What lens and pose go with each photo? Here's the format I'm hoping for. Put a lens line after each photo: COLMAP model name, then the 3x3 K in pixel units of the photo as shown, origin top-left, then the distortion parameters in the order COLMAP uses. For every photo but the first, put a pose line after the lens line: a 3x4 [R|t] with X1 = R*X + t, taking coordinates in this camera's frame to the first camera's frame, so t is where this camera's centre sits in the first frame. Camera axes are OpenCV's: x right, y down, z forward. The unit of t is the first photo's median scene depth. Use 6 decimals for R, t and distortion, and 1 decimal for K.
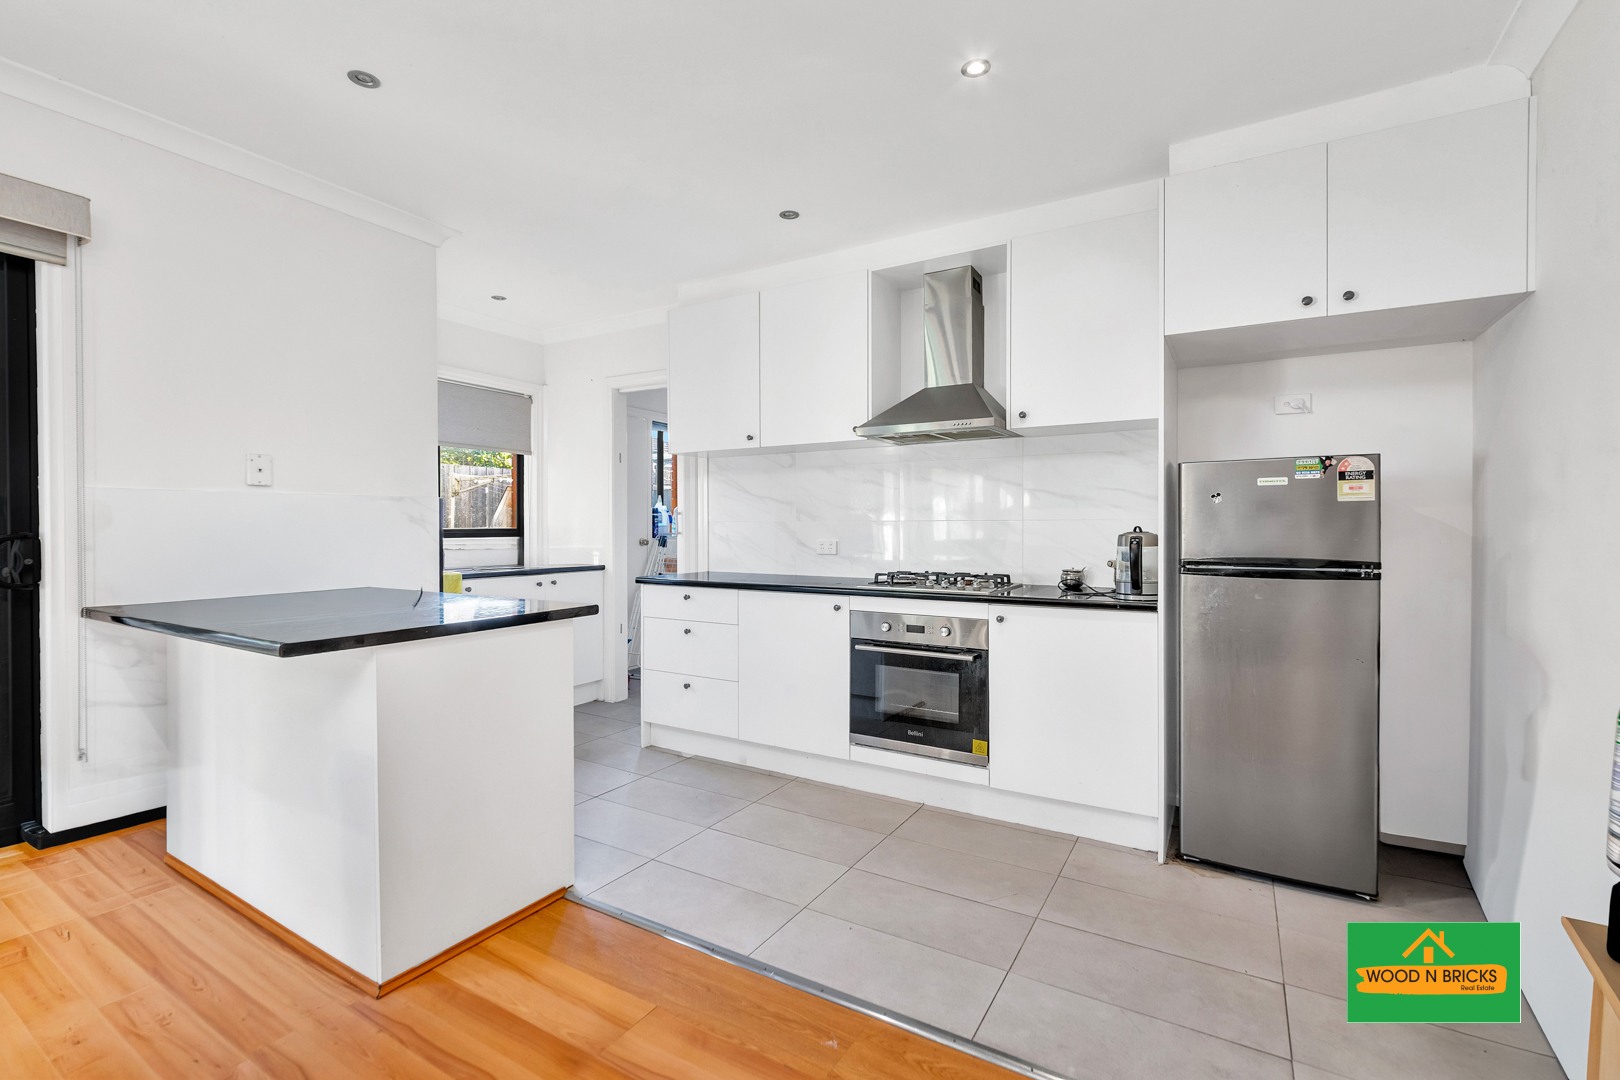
lens RADIAL K [[723.3, 0, 804.4], [0, 723.3, 544.0], [0, 0, 1]] dist [0.002447, 0.000000]
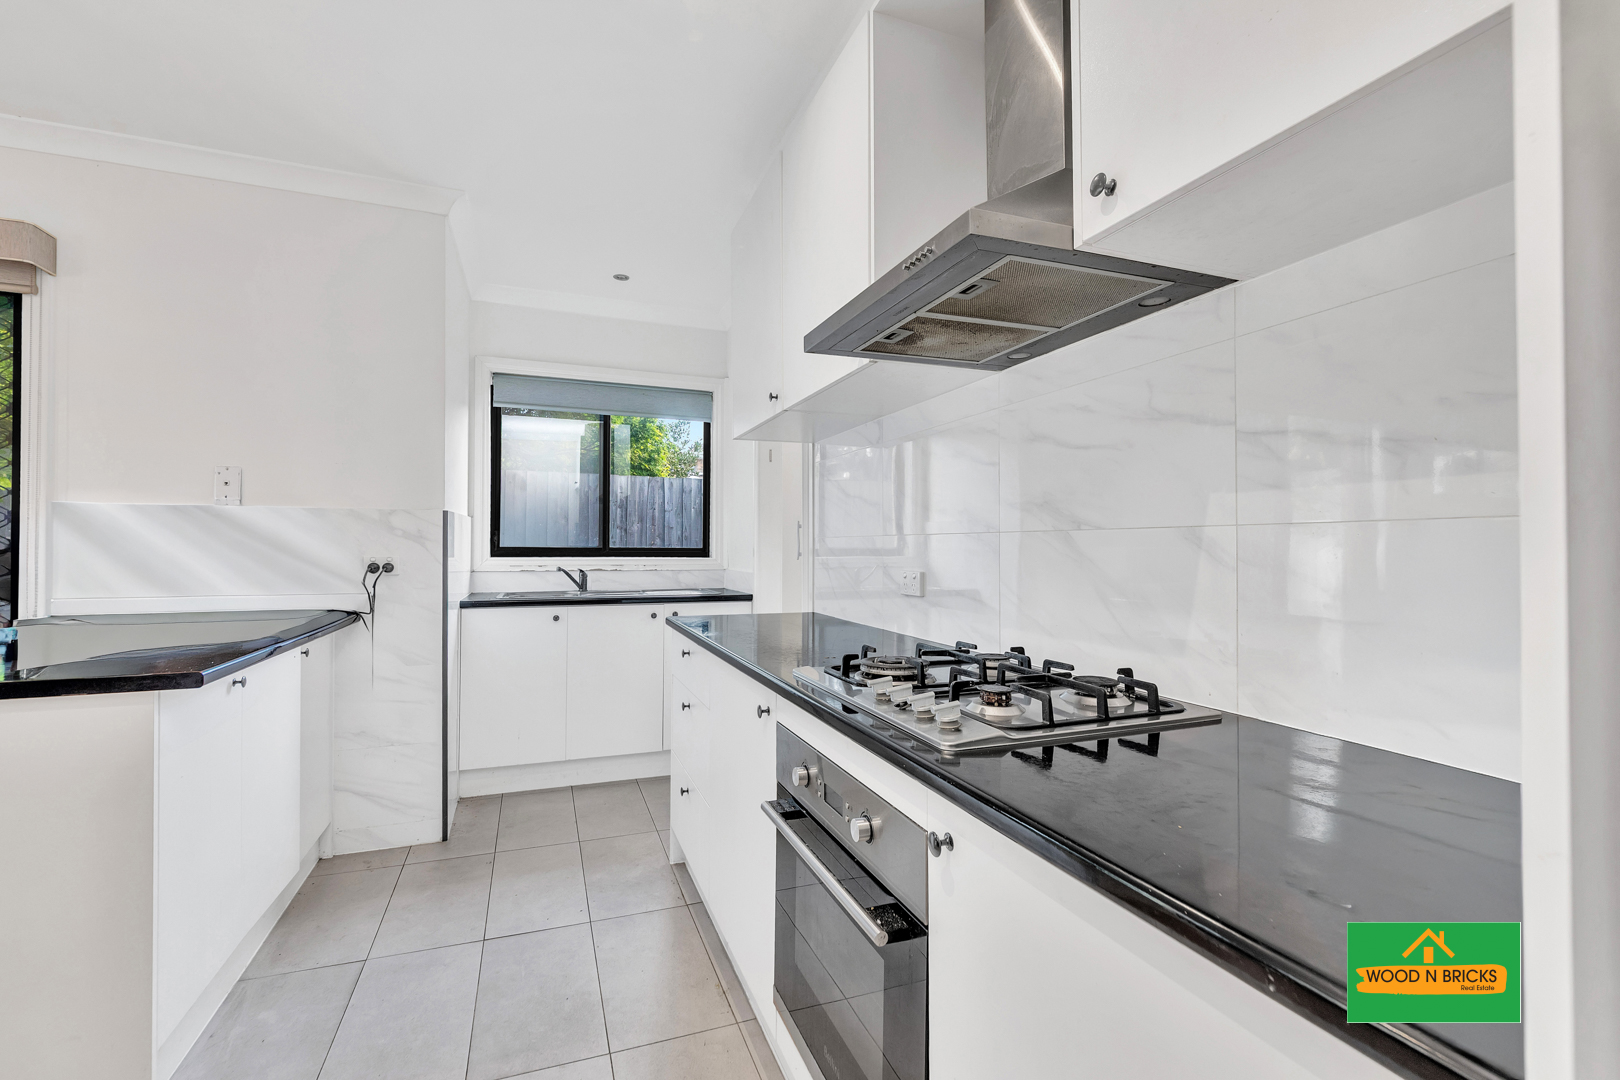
lens RADIAL K [[723.3, 0, 804.4], [0, 723.3, 544.0], [0, 0, 1]] dist [0.002447, 0.000000]
pose [[0.786811, 0.000302, -0.617194, 0.370193], [-0.017985, 0.999586, -0.022439, -0.013554], [0.616932, 0.028756, 0.786491, 0.639685]]
